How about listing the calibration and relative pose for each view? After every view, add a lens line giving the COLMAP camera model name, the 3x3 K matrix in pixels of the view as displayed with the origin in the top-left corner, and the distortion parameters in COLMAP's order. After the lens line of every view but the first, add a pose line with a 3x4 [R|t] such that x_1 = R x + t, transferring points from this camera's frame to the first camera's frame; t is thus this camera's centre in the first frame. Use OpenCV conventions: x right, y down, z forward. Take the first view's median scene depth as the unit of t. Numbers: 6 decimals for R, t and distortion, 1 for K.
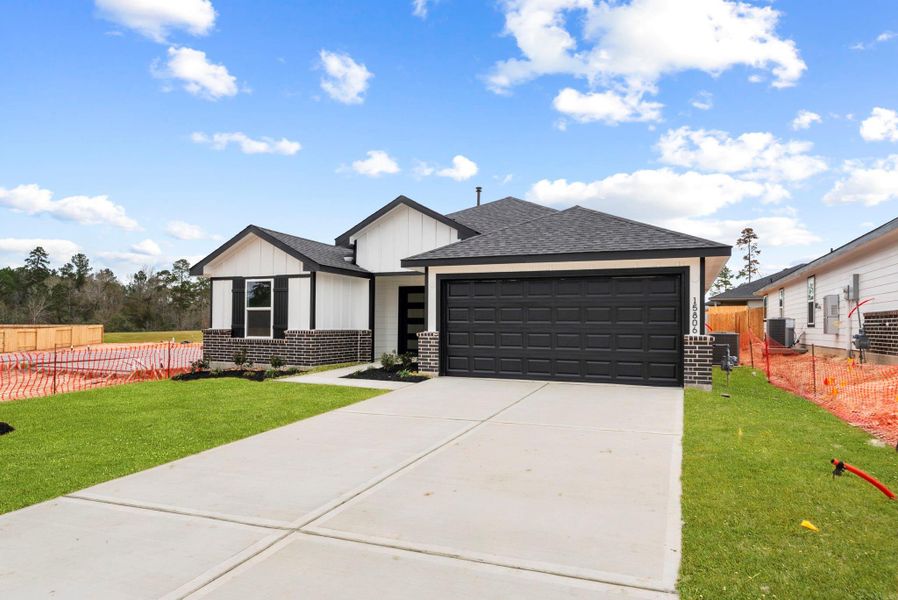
lens RADIAL K [[607.3, 0, 447.0], [0, 607.3, 298.4], [0, 0, 1]] dist [-0.001858, -0.002012]
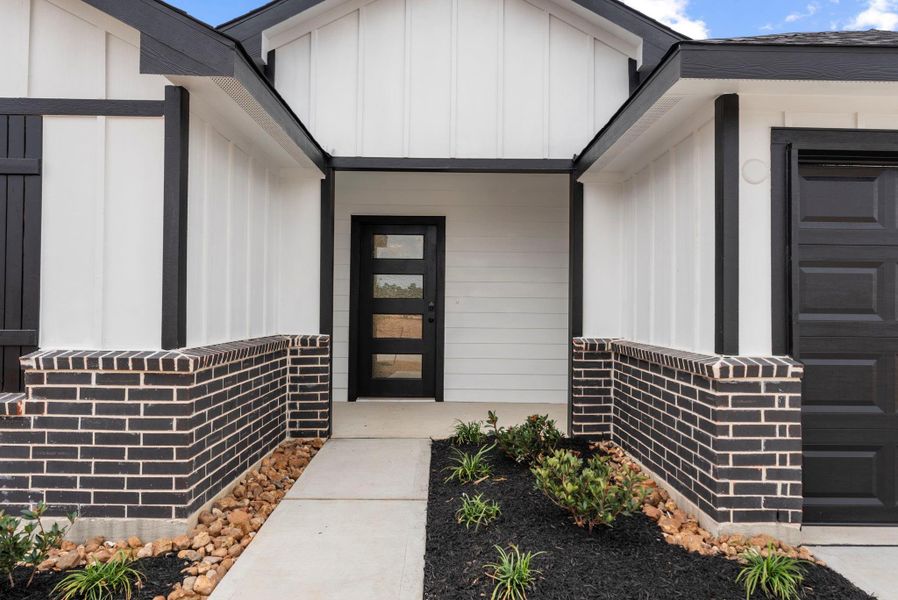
lens RADIAL K [[607.3, 0, 447.0], [0, 607.3, 298.4], [0, 0, 1]] dist [-0.001858, -0.002012]
pose [[0.907781, 0.006687, 0.419392, -0.223154], [-0.021994, 0.999256, 0.031672, 0.023102], [-0.418868, -0.037976, 0.907253, 0.748822]]
